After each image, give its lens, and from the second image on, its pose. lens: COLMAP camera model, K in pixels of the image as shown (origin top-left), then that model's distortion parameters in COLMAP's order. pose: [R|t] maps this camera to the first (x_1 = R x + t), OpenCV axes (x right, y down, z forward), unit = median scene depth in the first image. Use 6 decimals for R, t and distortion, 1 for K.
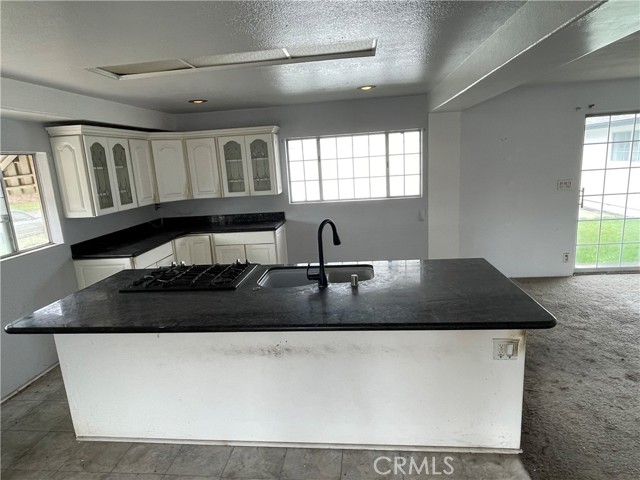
lens RADIAL K [[385.8, 0, 320.0], [0, 385.8, 240.0], [0, 0, 1]] dist [0.000089, -0.000134]
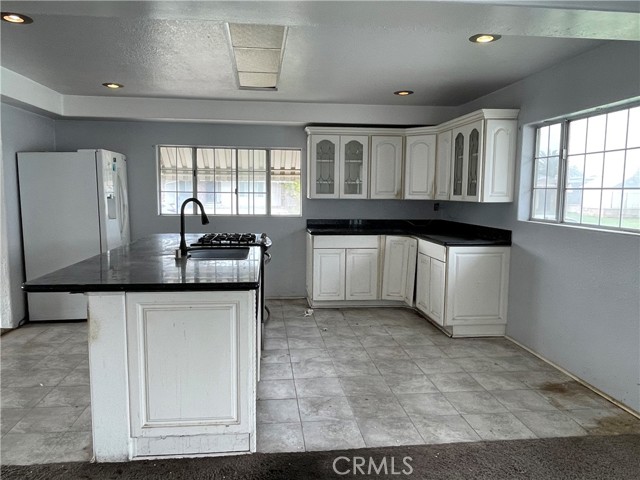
lens RADIAL K [[485.1, 0, 320.0], [0, 485.1, 240.0], [0, 0, 1]] dist [0.032670, -0.003372]
pose [[0.225152, 0.165765, -0.960119, 0.828501], [-0.220565, 0.968511, 0.115490, -0.101992], [0.949030, 0.185765, 0.254624, 0.557406]]
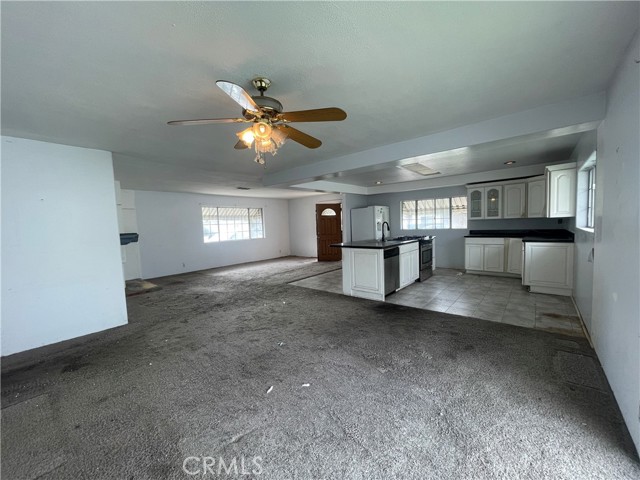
lens RADIAL K [[259.4, 0, 320.0], [0, 259.4, 240.0], [0, 0, 1]] dist [-0.001040, -0.000108]
pose [[-0.552988, 0.136960, -0.821855, 1.203354], [-0.097074, 0.969089, 0.226813, -0.194453], [0.827515, 0.205205, -0.522599, 0.956025]]
